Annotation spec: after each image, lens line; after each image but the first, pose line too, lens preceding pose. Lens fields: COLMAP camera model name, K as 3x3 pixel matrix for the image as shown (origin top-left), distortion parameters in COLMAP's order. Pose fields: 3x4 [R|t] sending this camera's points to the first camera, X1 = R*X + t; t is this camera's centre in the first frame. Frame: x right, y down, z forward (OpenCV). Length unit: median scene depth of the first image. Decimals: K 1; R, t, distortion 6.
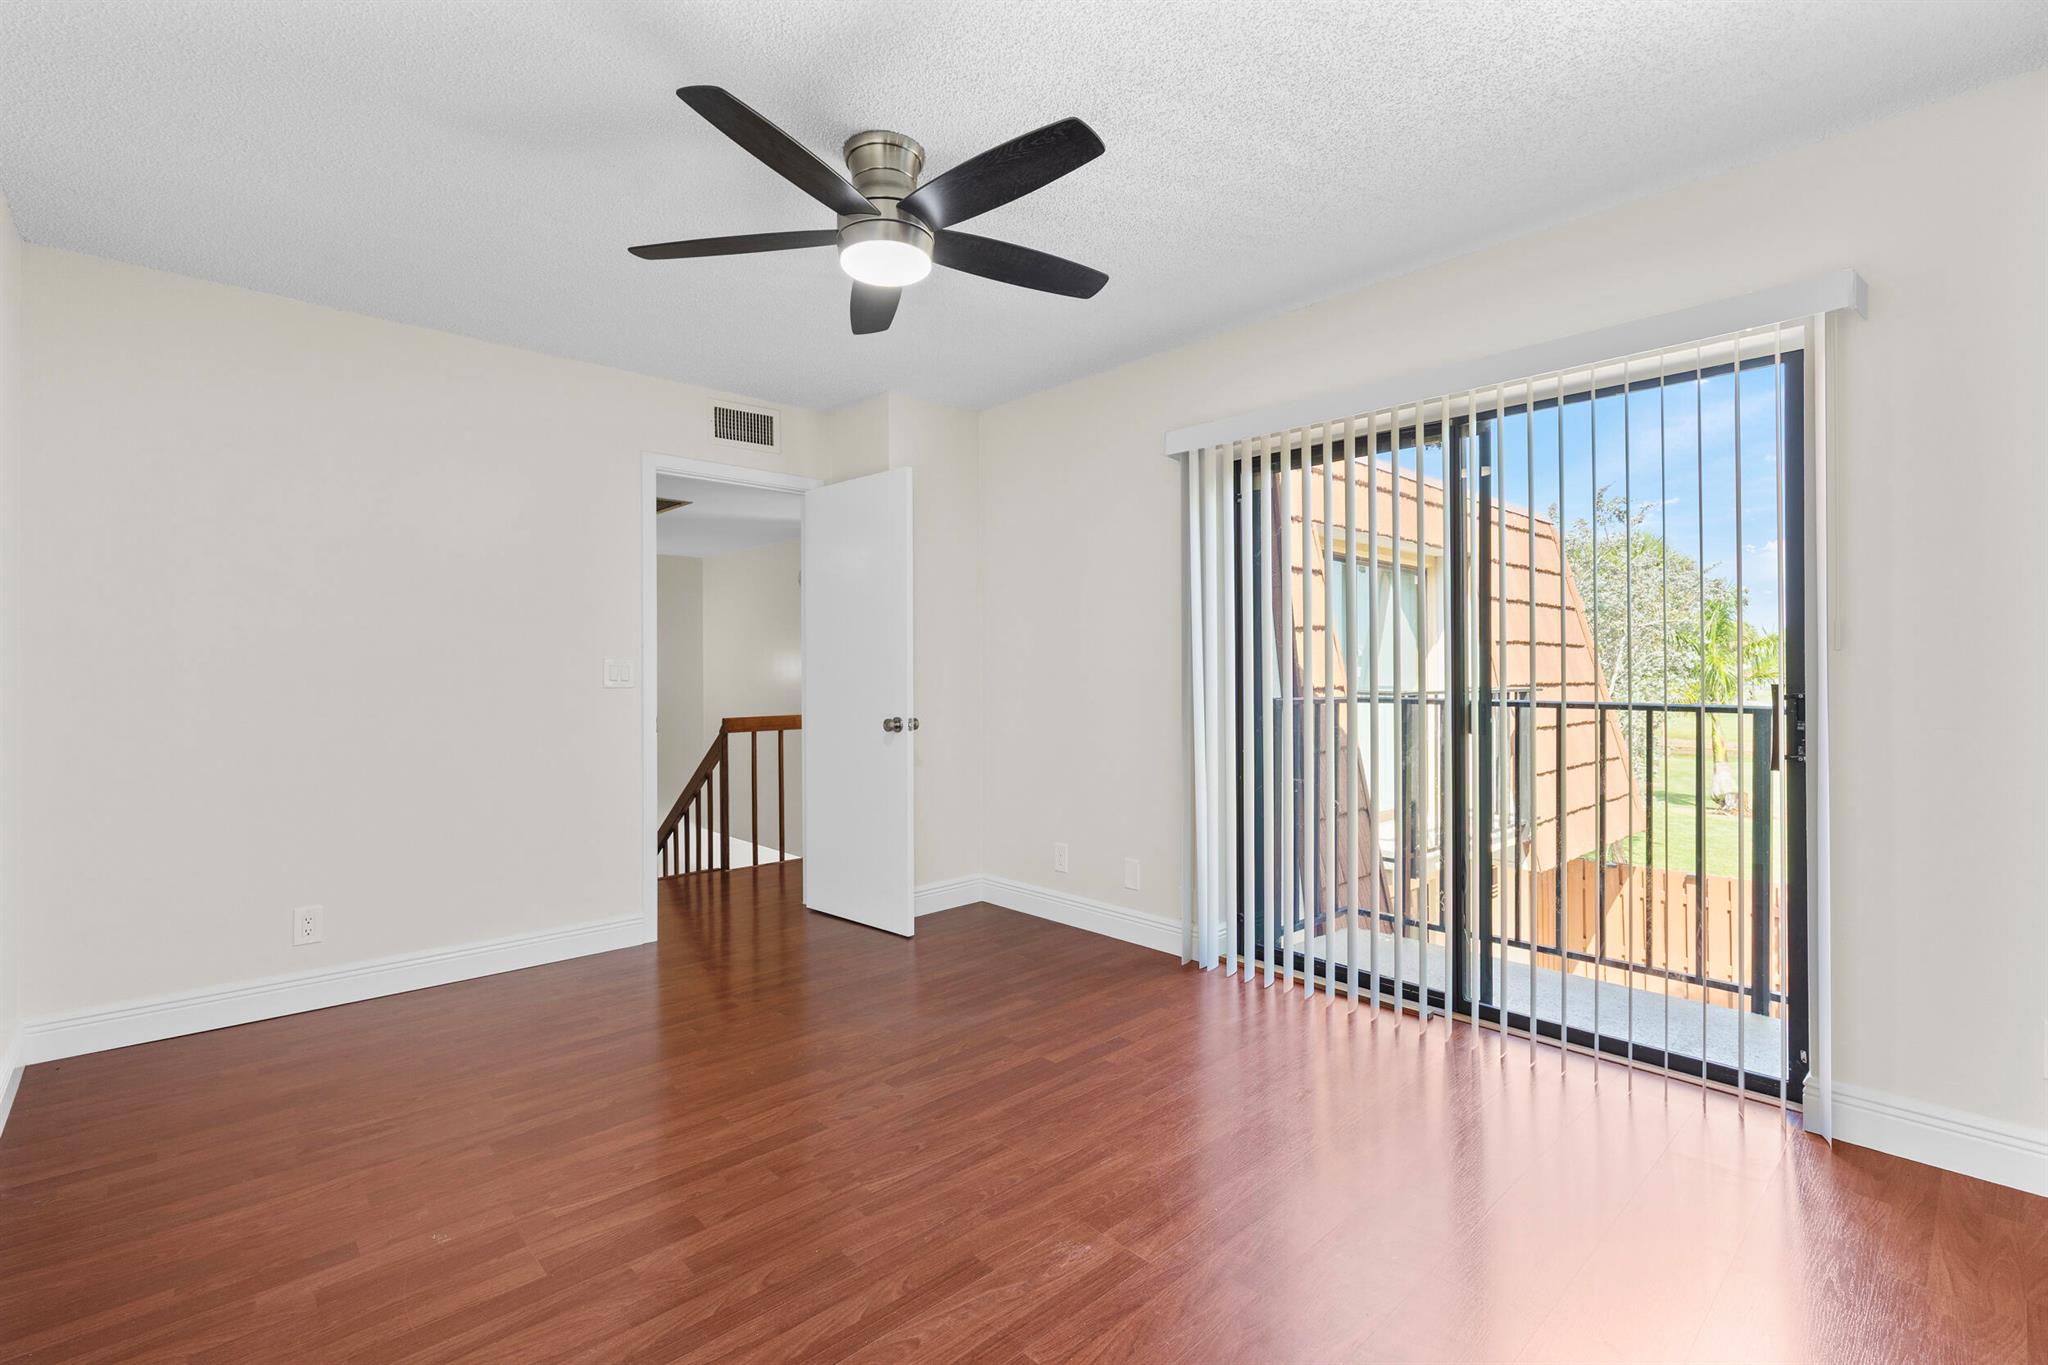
lens RADIAL K [[927.8, 0, 1023.9], [0, 927.8, 659.0], [0, 0, 1]] dist [0.004924, 0.000271]
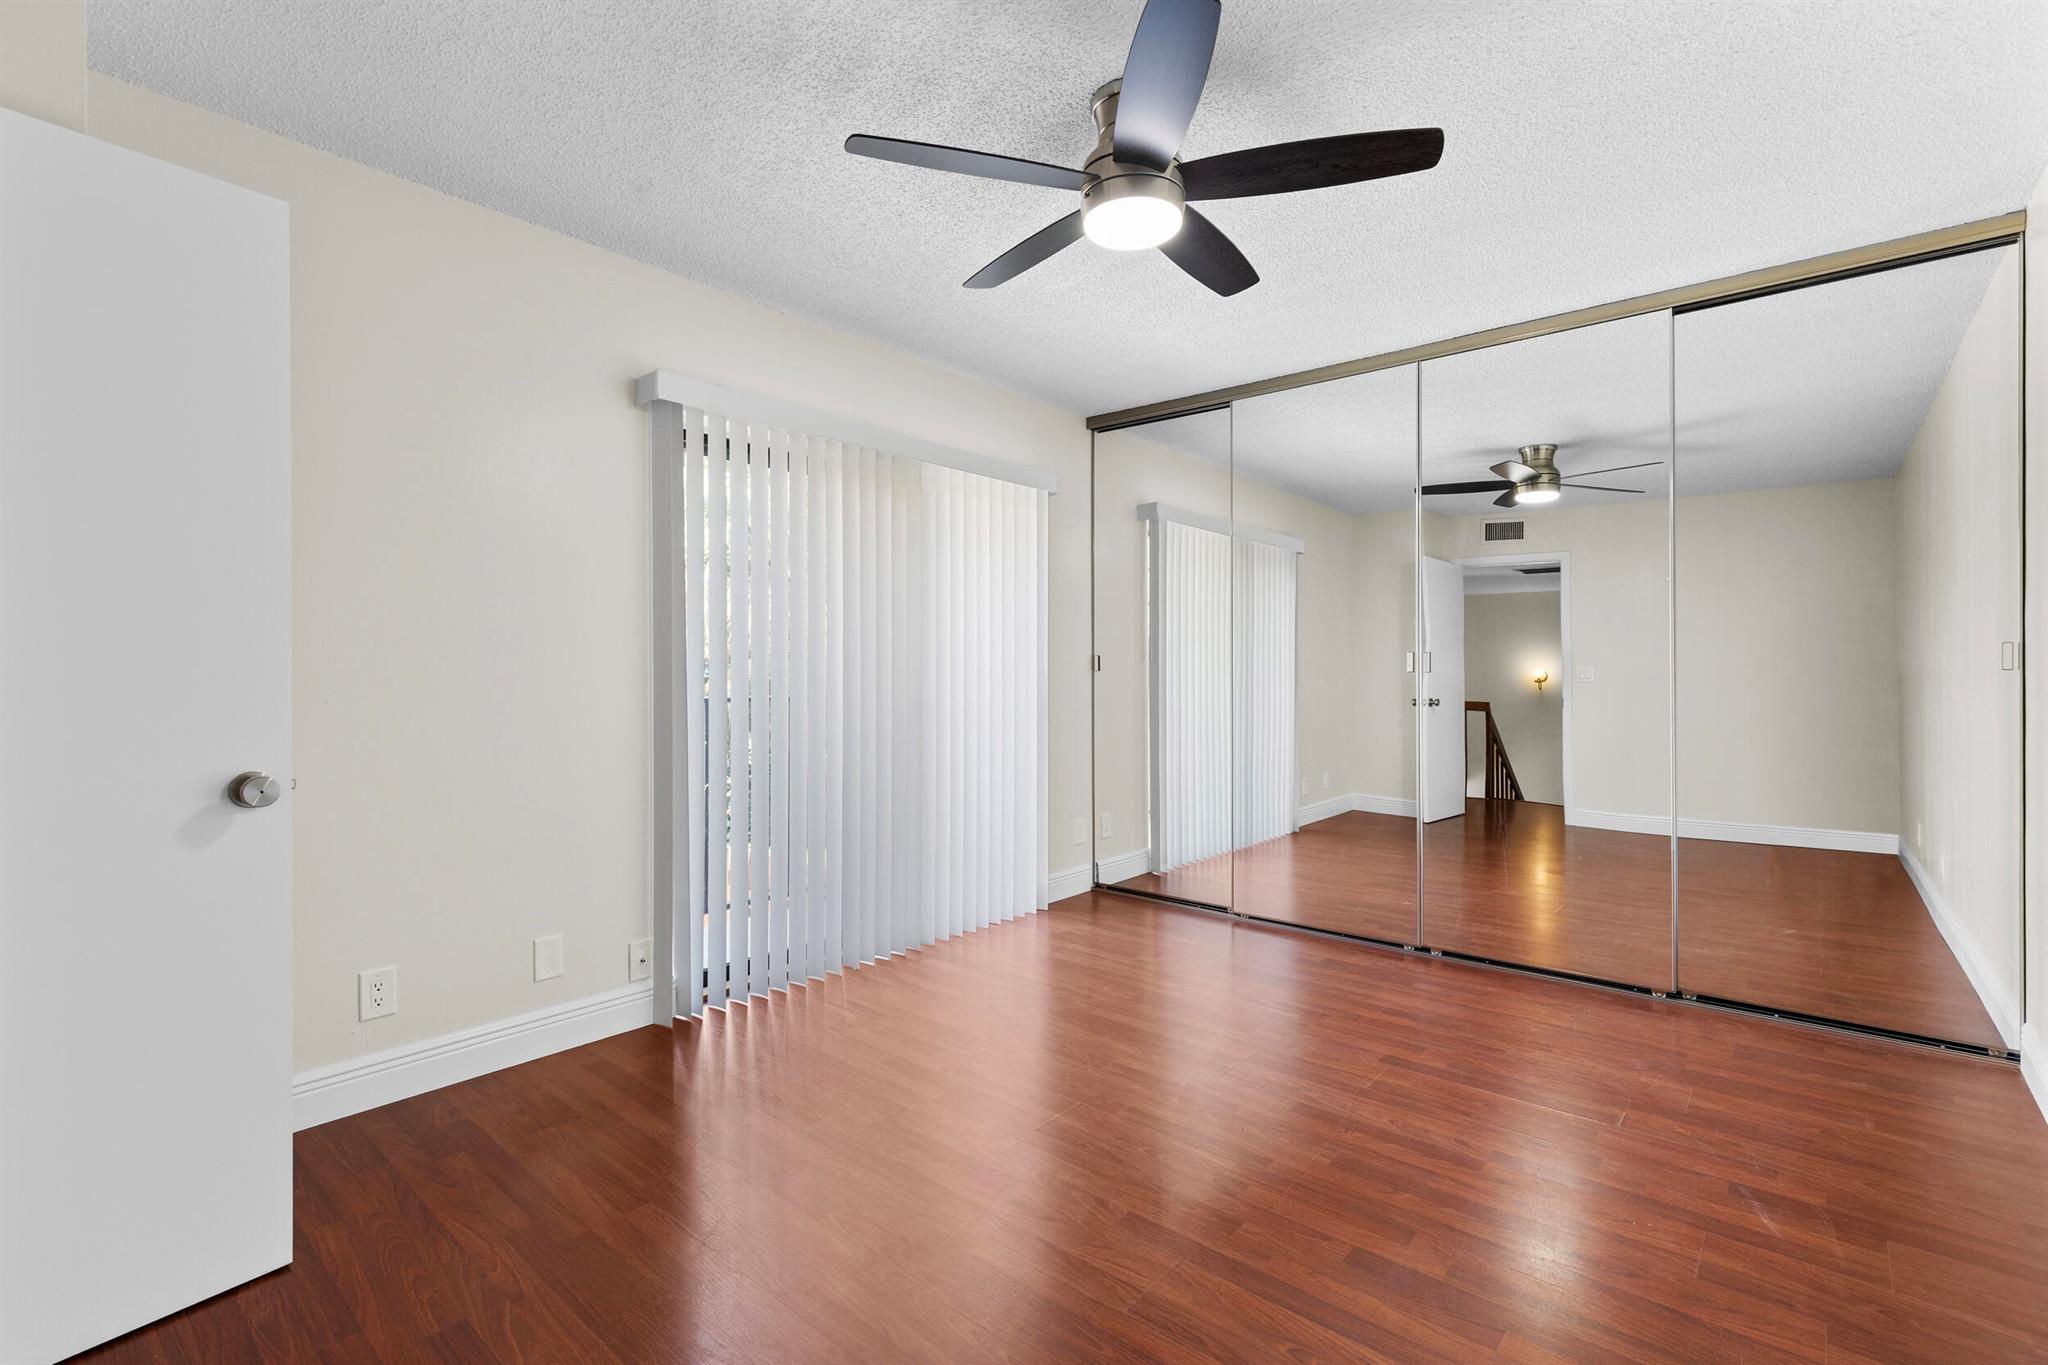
lens RADIAL K [[927.8, 0, 1023.9], [0, 927.8, 659.0], [0, 0, 1]] dist [0.004924, 0.000271]
pose [[-0.107598, 0.008984, 0.994154, -1.063942], [-0.009900, 0.999900, -0.010107, 0.013807], [-0.994145, -0.010930, -0.107498, 1.217909]]
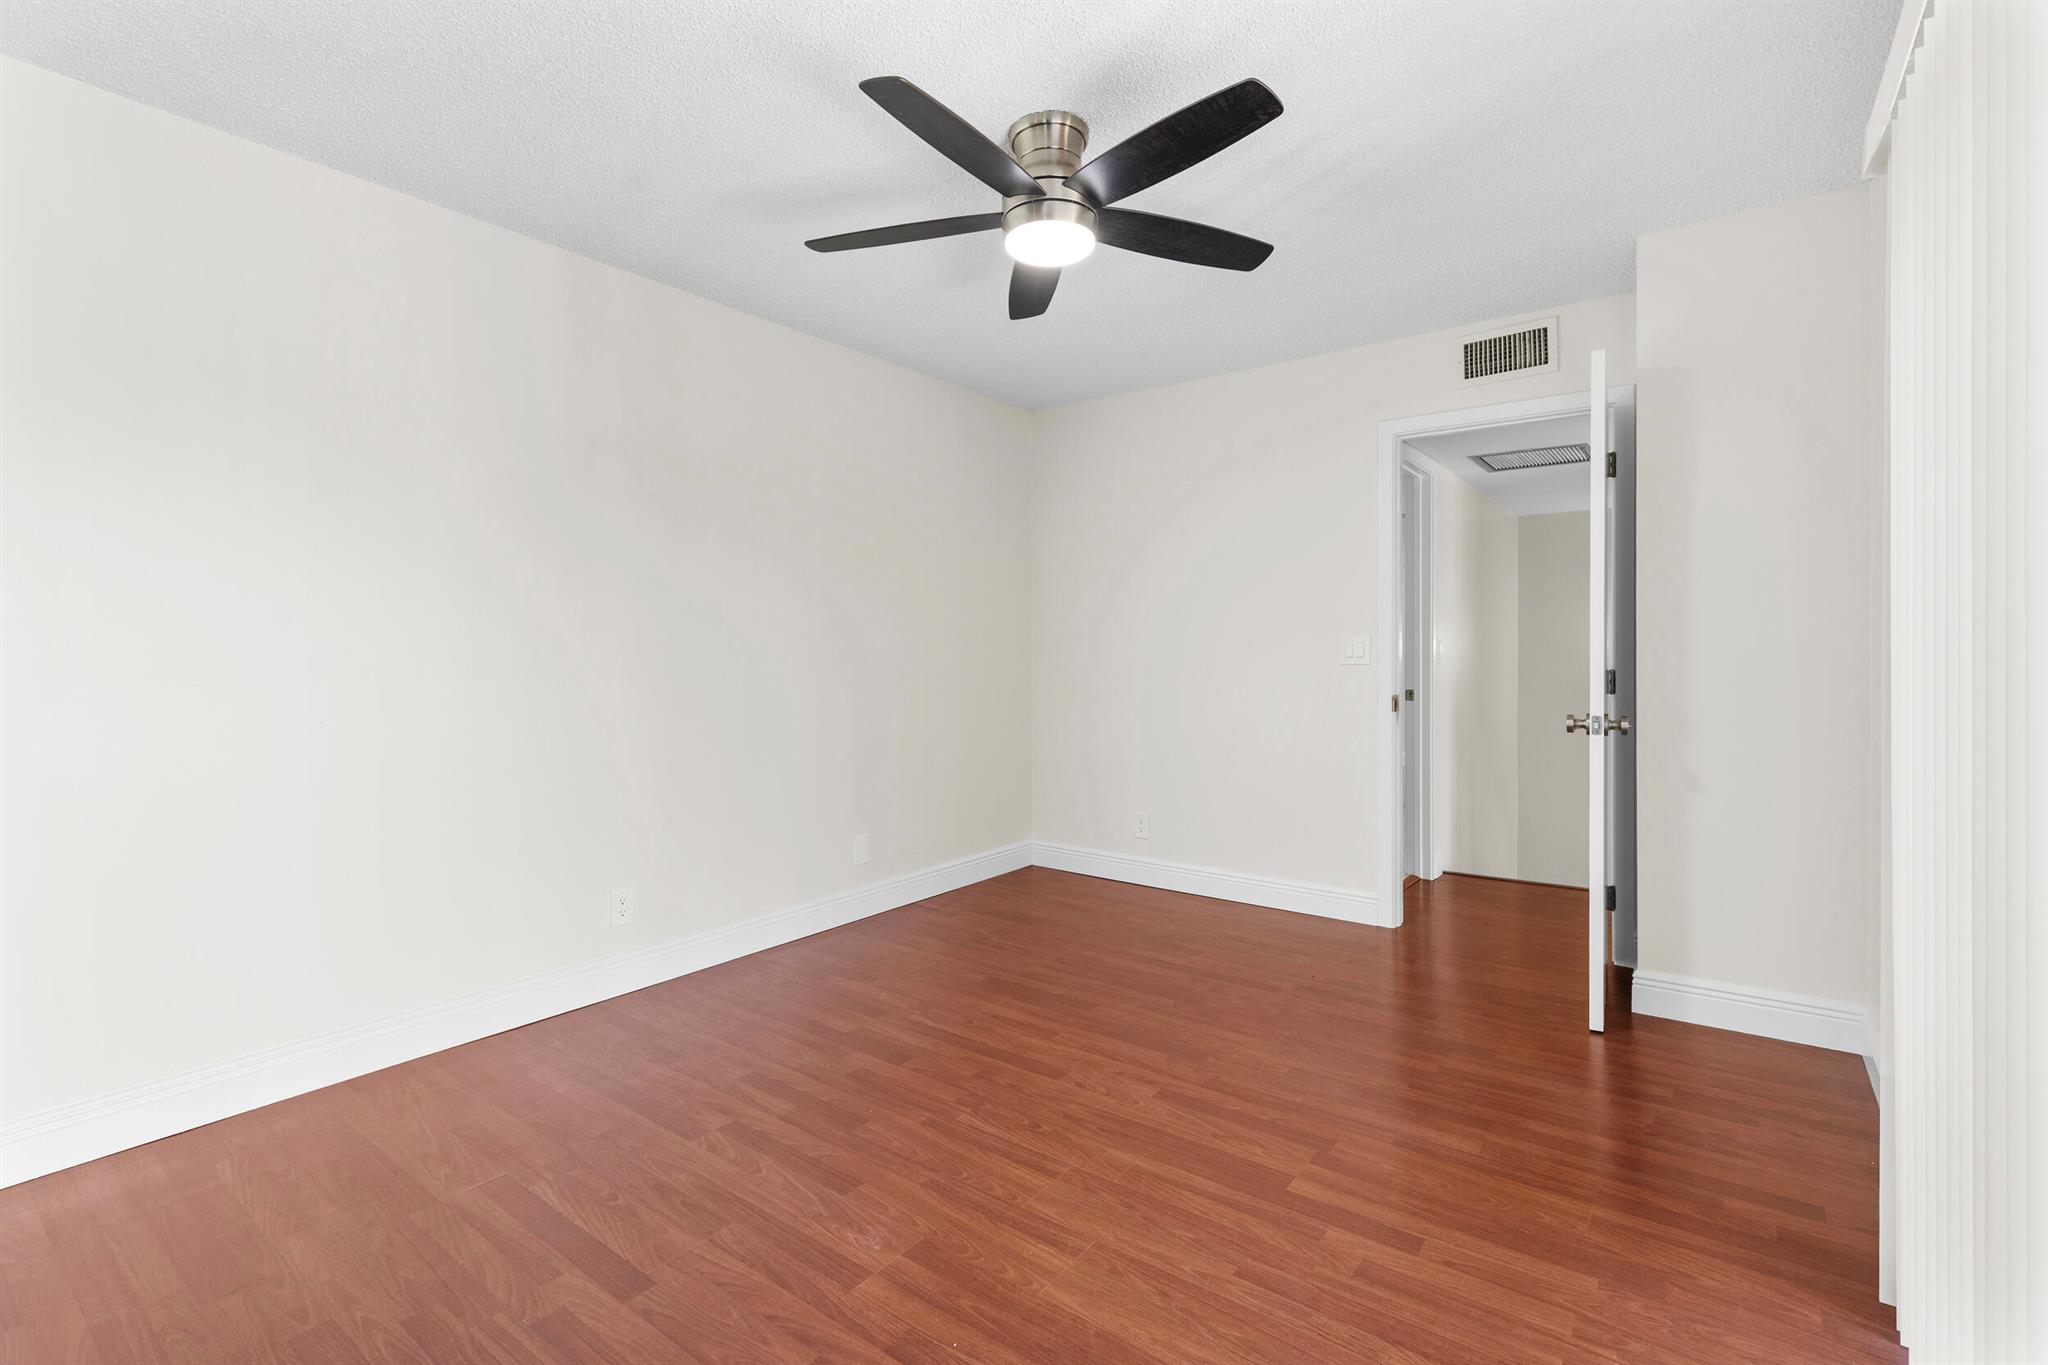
lens RADIAL K [[927.8, 0, 1023.9], [0, 927.8, 659.0], [0, 0, 1]] dist [0.004924, 0.000271]
pose [[0.169973, 0.012613, -0.985368, 0.846199], [0.017020, 0.999731, 0.015733, 0.004291], [0.985302, -0.019445, 0.169713, 0.808113]]
